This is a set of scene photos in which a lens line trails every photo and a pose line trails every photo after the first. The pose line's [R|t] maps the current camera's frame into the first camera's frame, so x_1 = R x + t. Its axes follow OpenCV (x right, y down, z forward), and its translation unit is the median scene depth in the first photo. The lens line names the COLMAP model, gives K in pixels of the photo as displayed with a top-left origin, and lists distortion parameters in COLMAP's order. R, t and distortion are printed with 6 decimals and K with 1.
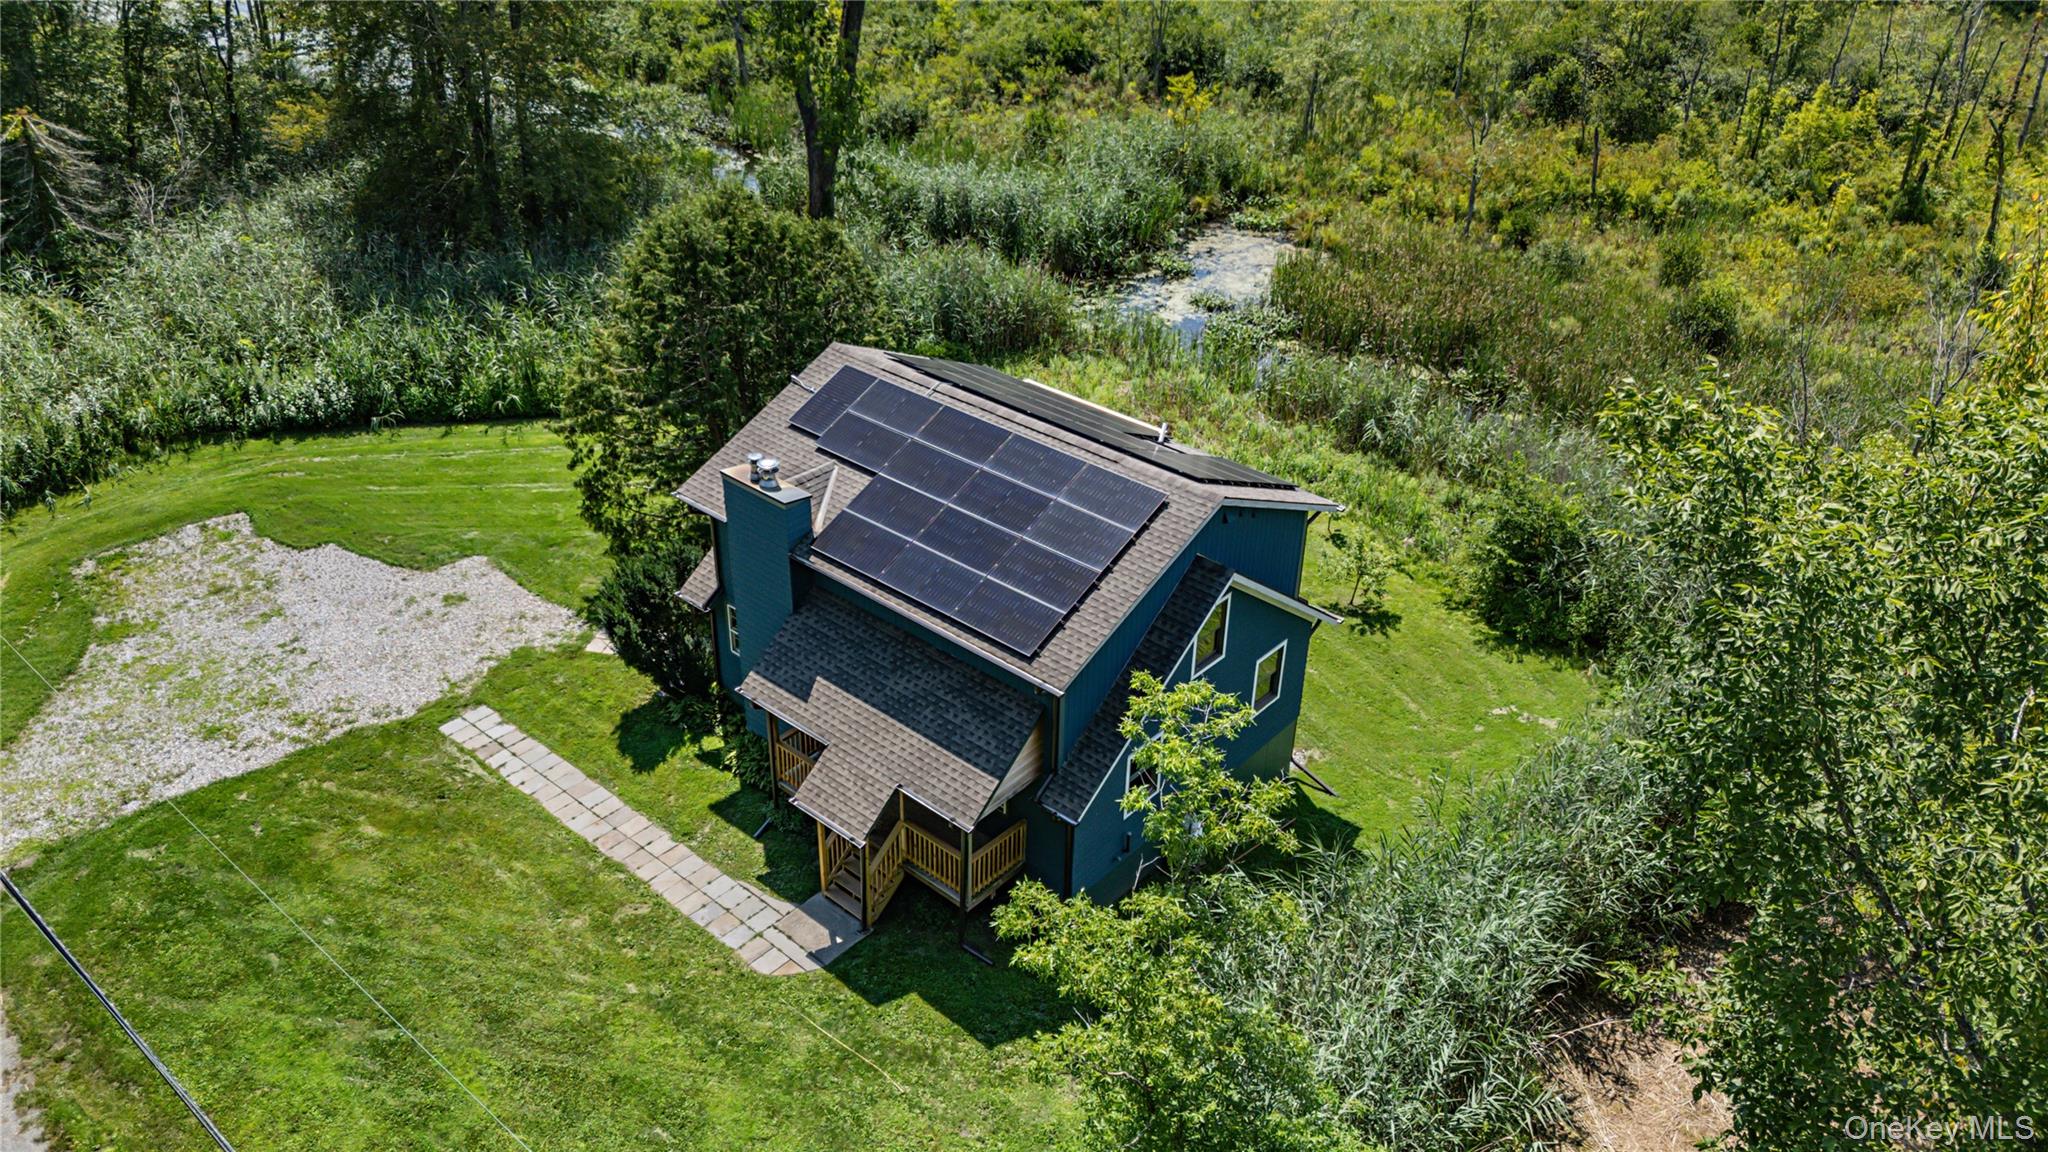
lens RADIAL K [[1519.5, 0, 1026.0], [0, 1519.5, 583.2], [0, 0, 1]] dist [0.063487, -0.054660]
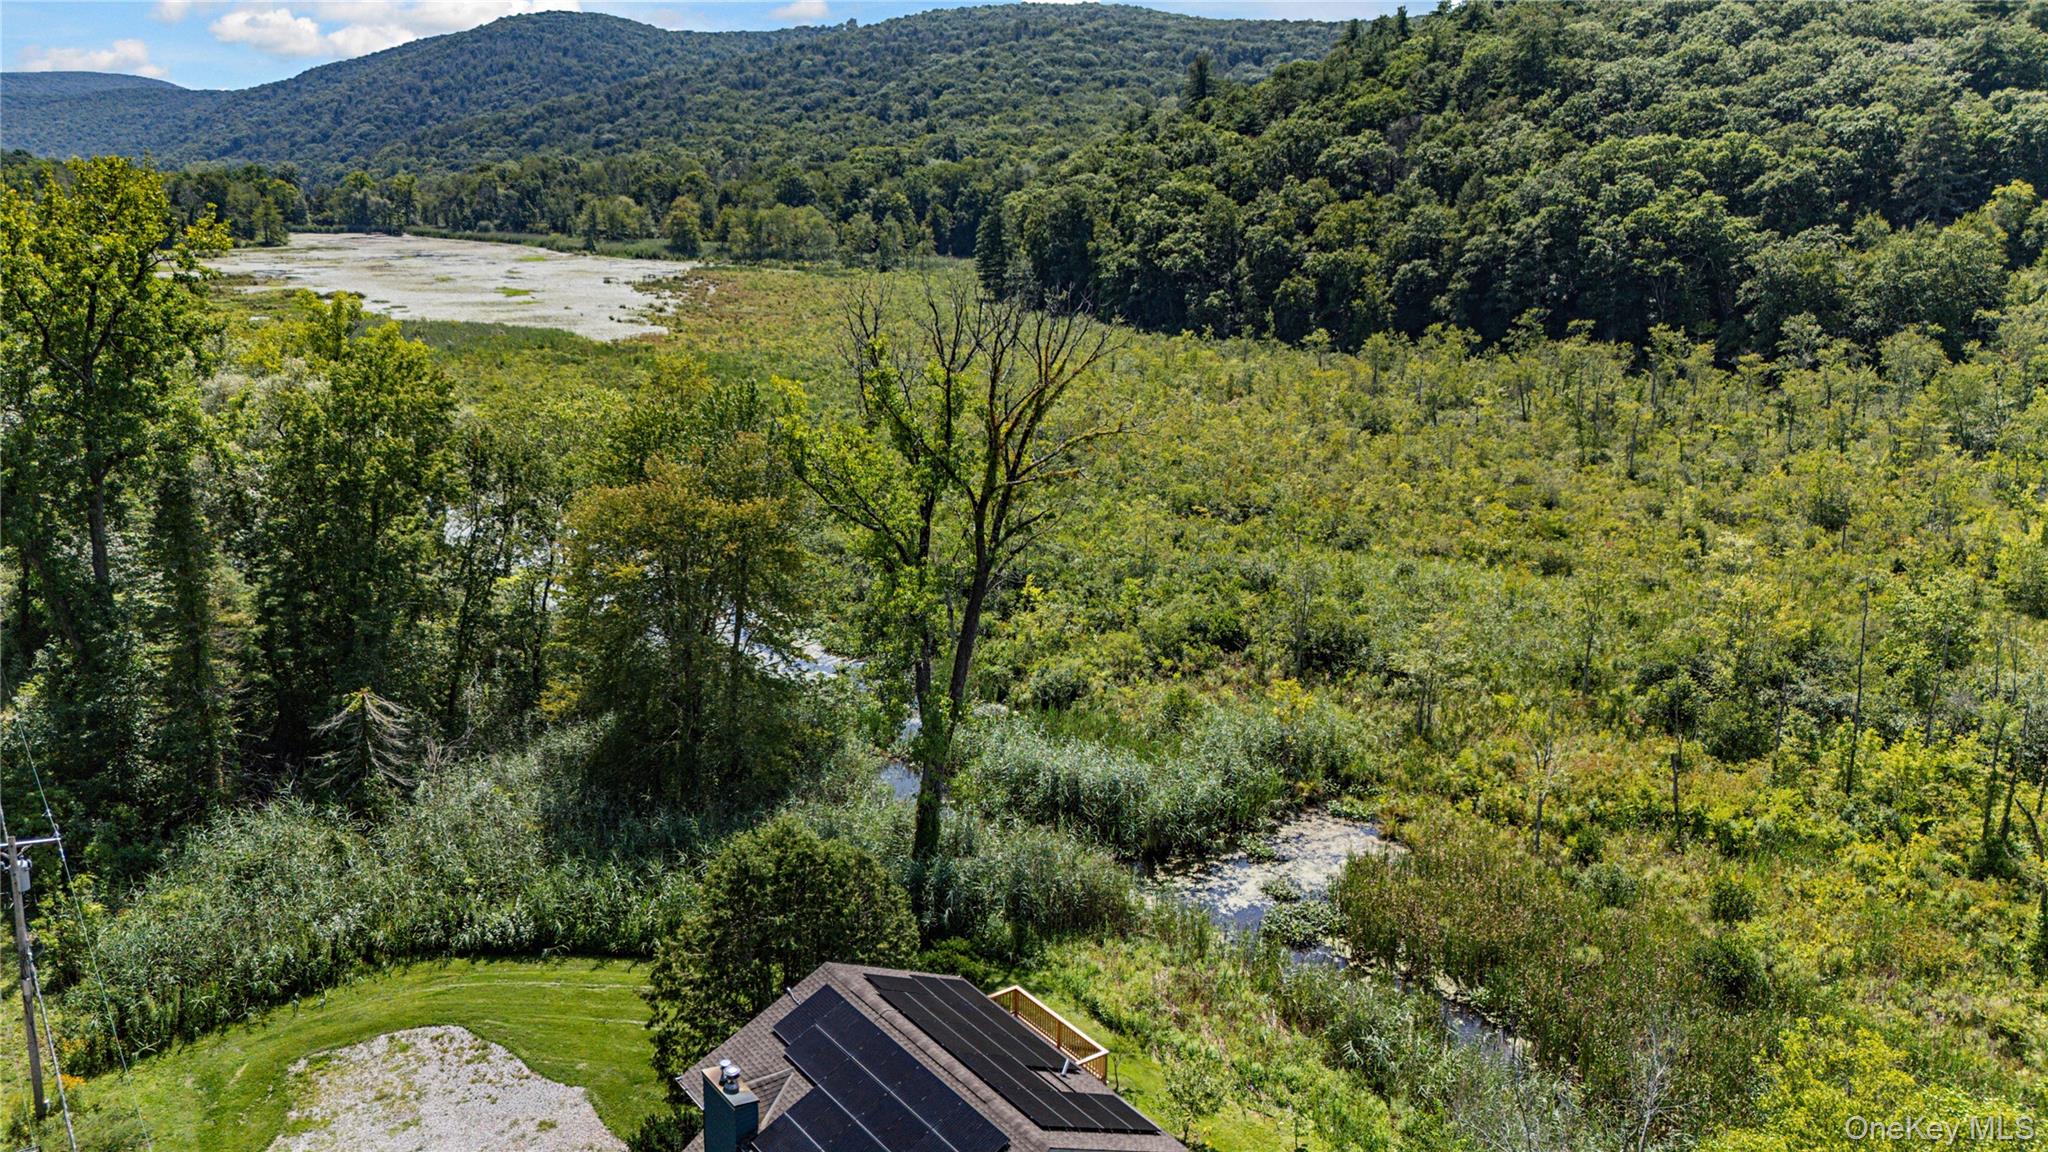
lens RADIAL K [[1519.5, 0, 1013.1], [0, 1519.5, 579.2], [0, 0, 1]] dist [0.063487, -0.054660]
pose [[0.976331, 0.048105, -0.210864, 0.173980], [-0.108022, 0.953100, -0.282724, -0.072212], [0.187374, 0.298810, 0.935737, -0.171073]]
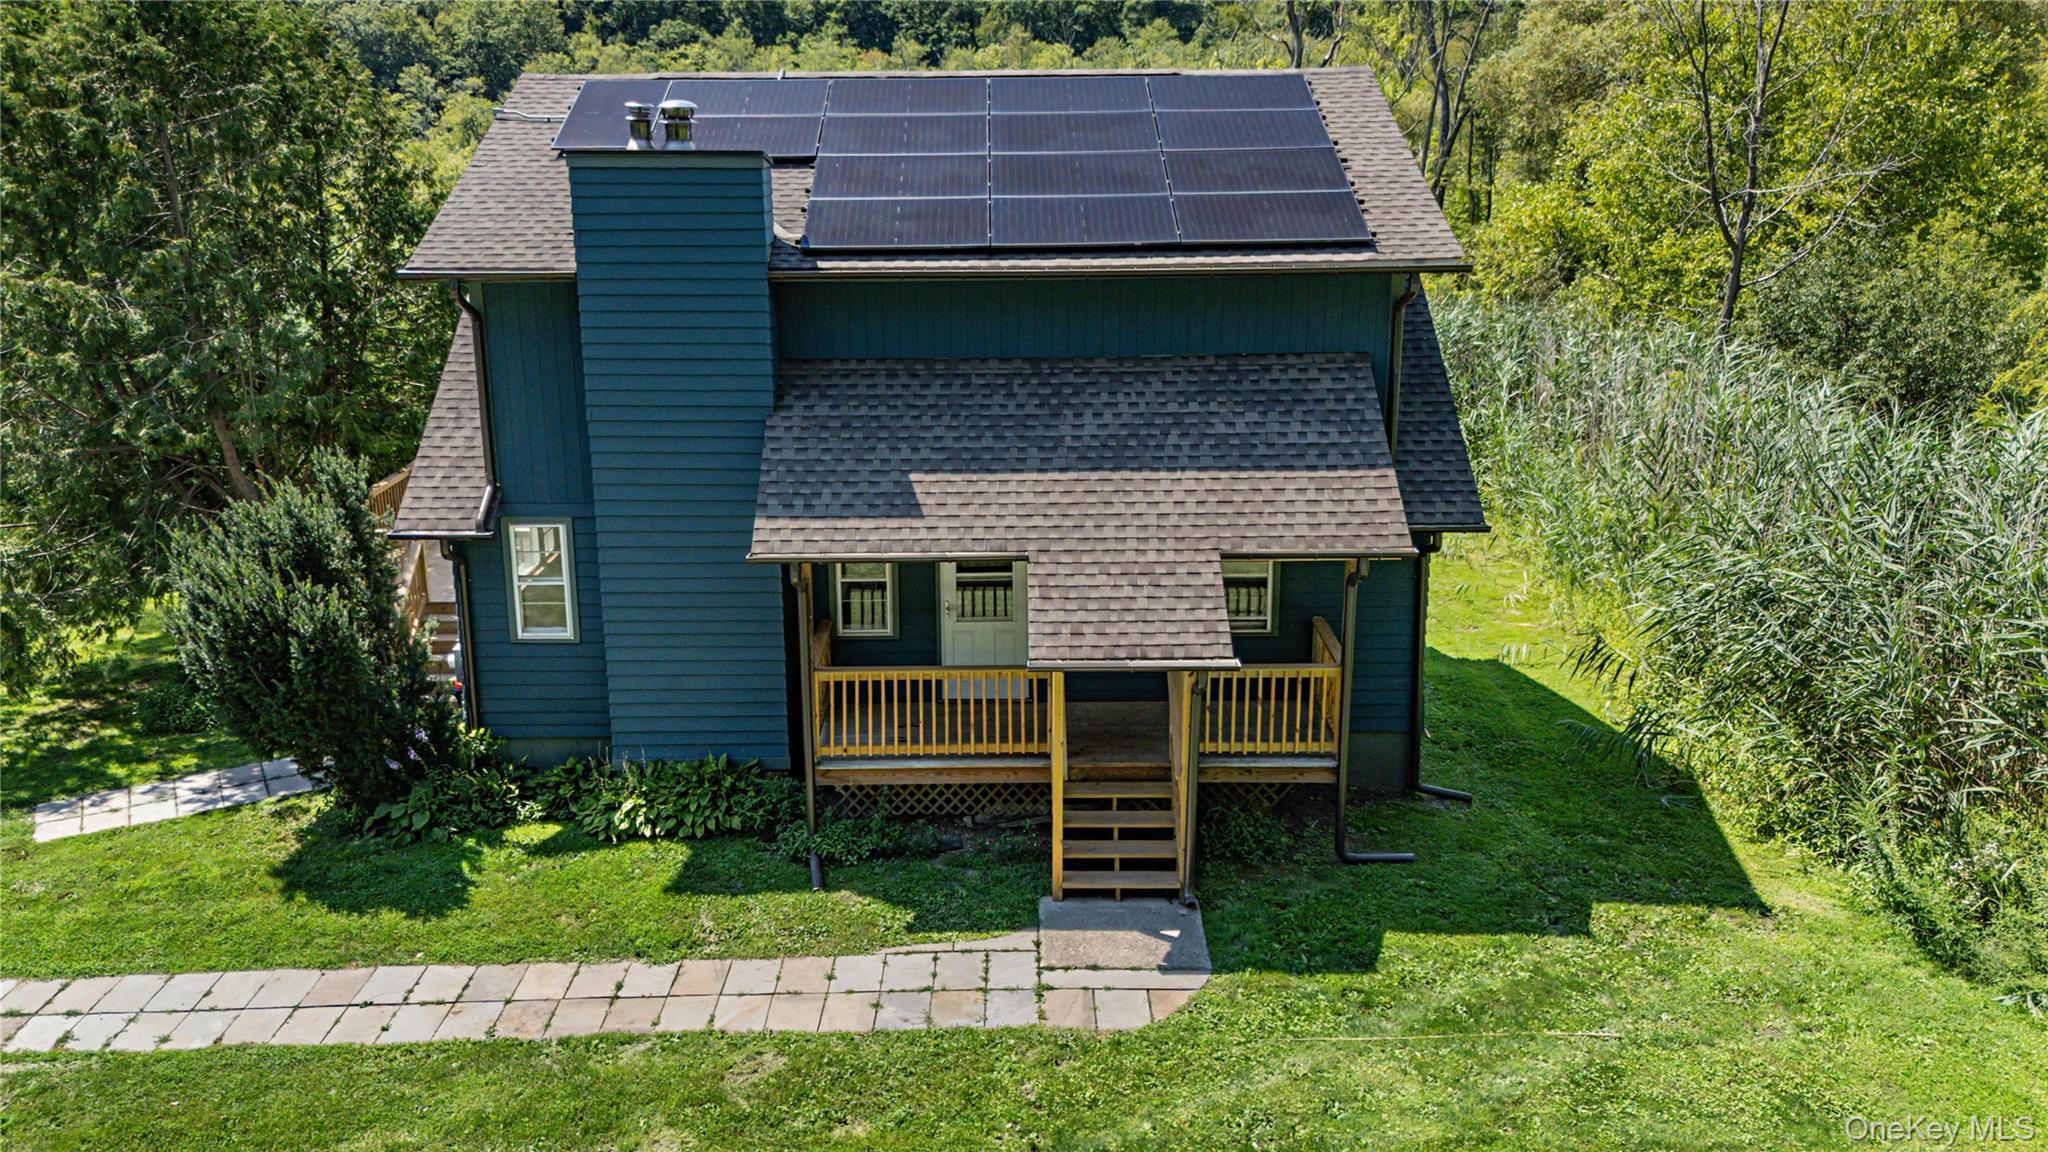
lens RADIAL K [[1519.5, 0, 1011.8], [0, 1519.5, 576.5], [0, 0, 1]] dist [0.063487, -0.054660]
pose [[0.749379, -0.210619, 0.627750, -0.231580], [0.365562, 0.922079, -0.127020, 0.089773], [-0.552083, 0.324668, 0.767981, 0.322028]]
